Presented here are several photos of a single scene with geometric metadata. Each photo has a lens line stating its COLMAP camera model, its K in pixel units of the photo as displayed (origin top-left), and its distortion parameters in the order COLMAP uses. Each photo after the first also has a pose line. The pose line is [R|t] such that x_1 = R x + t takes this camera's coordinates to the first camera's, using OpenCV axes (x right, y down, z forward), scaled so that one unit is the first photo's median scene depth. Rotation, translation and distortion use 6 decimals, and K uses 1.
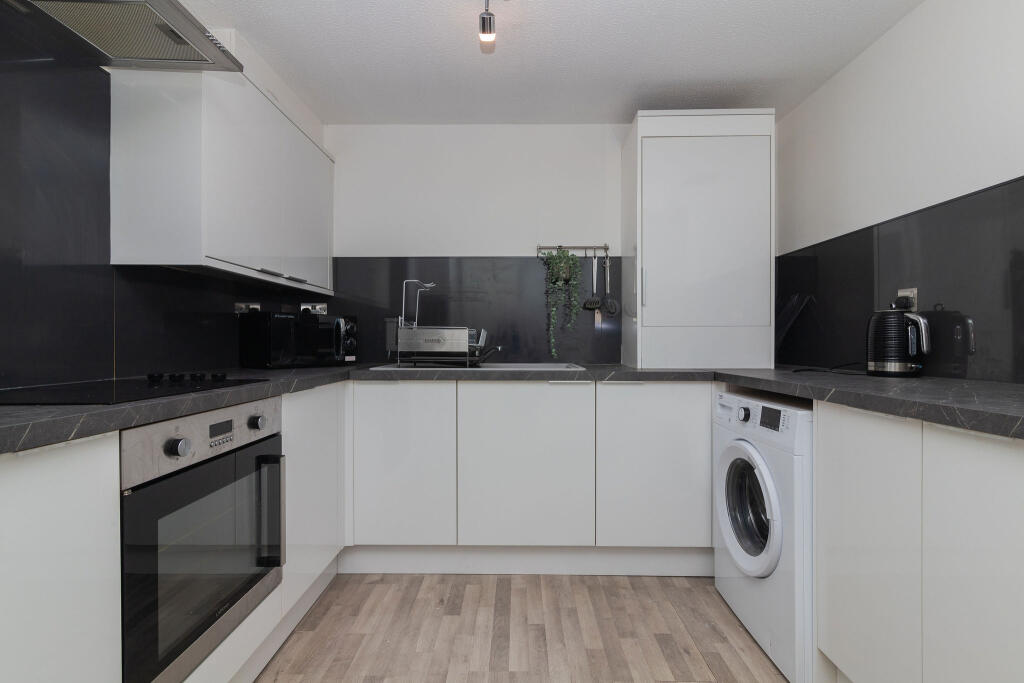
lens RADIAL K [[469.3, 0, 515.3], [0, 469.3, 342.1], [0, 0, 1]] dist [0.003435, 0.000325]
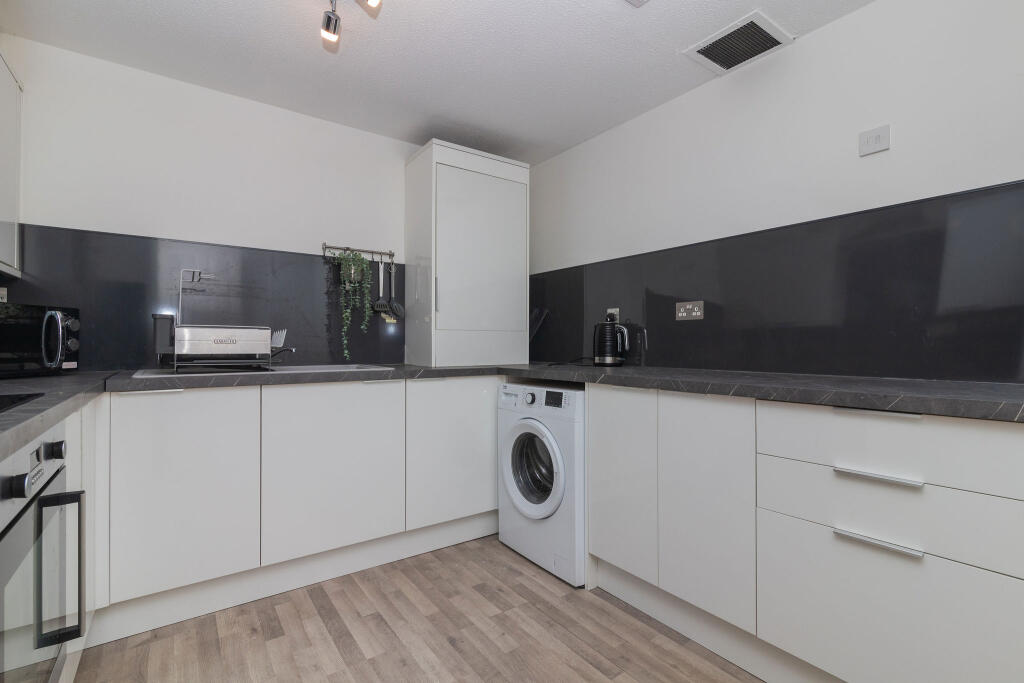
lens RADIAL K [[469.3, 0, 515.3], [0, 469.3, 342.1], [0, 0, 1]] dist [0.003435, 0.000325]
pose [[0.803806, 0.002535, 0.594886, -0.287033], [-0.000801, 0.999995, -0.003179, 0.000429], [-0.594890, 0.002079, 0.803804, -0.025845]]
